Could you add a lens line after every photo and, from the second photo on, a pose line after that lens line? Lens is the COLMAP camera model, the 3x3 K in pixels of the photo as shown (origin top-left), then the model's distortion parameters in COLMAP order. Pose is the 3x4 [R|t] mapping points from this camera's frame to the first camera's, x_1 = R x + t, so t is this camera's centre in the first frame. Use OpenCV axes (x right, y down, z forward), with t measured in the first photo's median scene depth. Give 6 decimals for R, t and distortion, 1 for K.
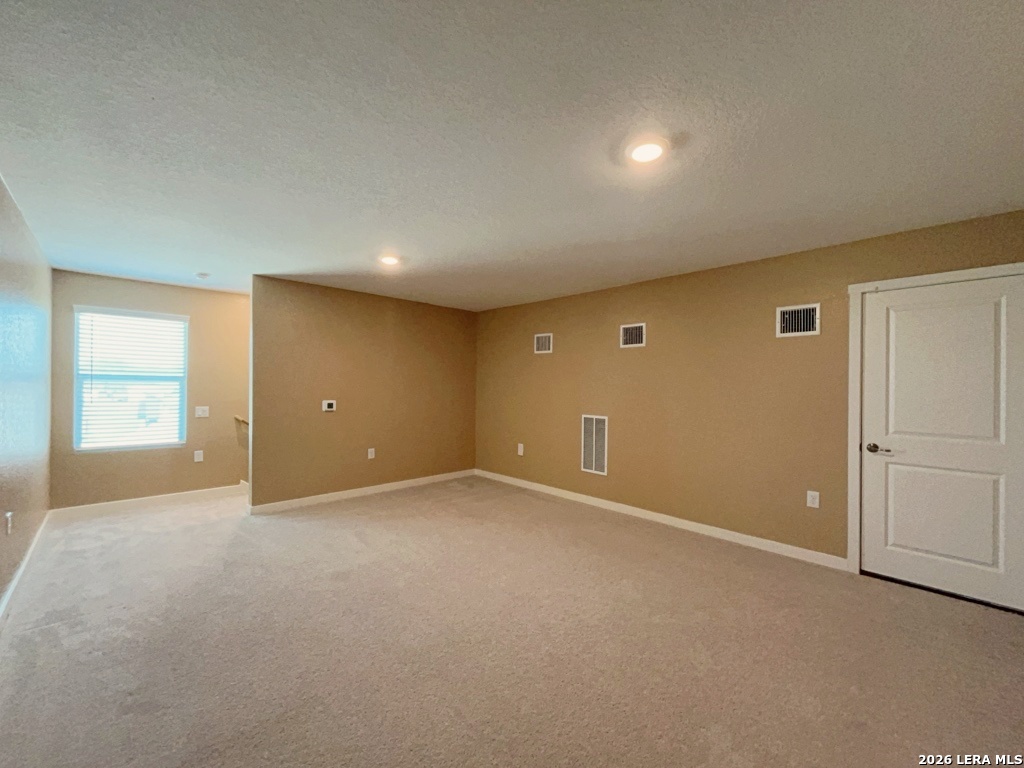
lens RADIAL K [[413.6, 0, 517.0], [0, 413.6, 388.5], [0, 0, 1]] dist [-0.002299, -0.000439]
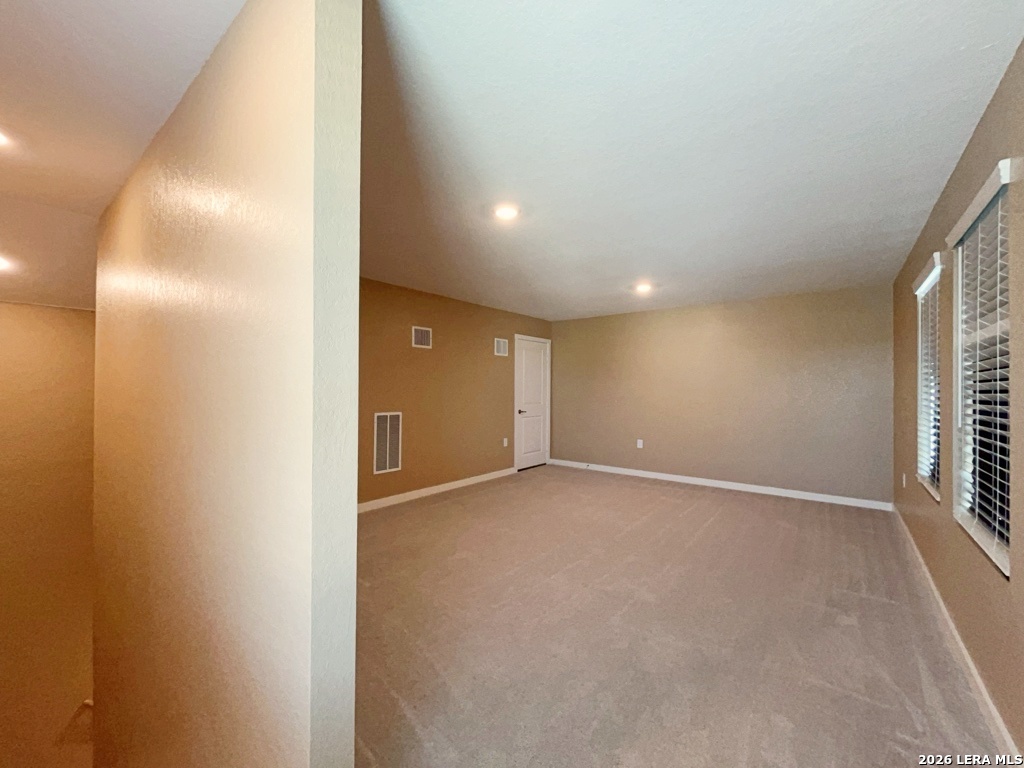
lens RADIAL K [[413.6, 0, 516.6], [0, 413.6, 382.8], [0, 0, 1]] dist [-0.002299, -0.000439]
pose [[-0.138163, -0.008679, 0.990371, -0.870006], [-0.011637, 0.999907, 0.007139, -0.015801], [-0.990341, -0.010539, -0.138251, 0.897517]]
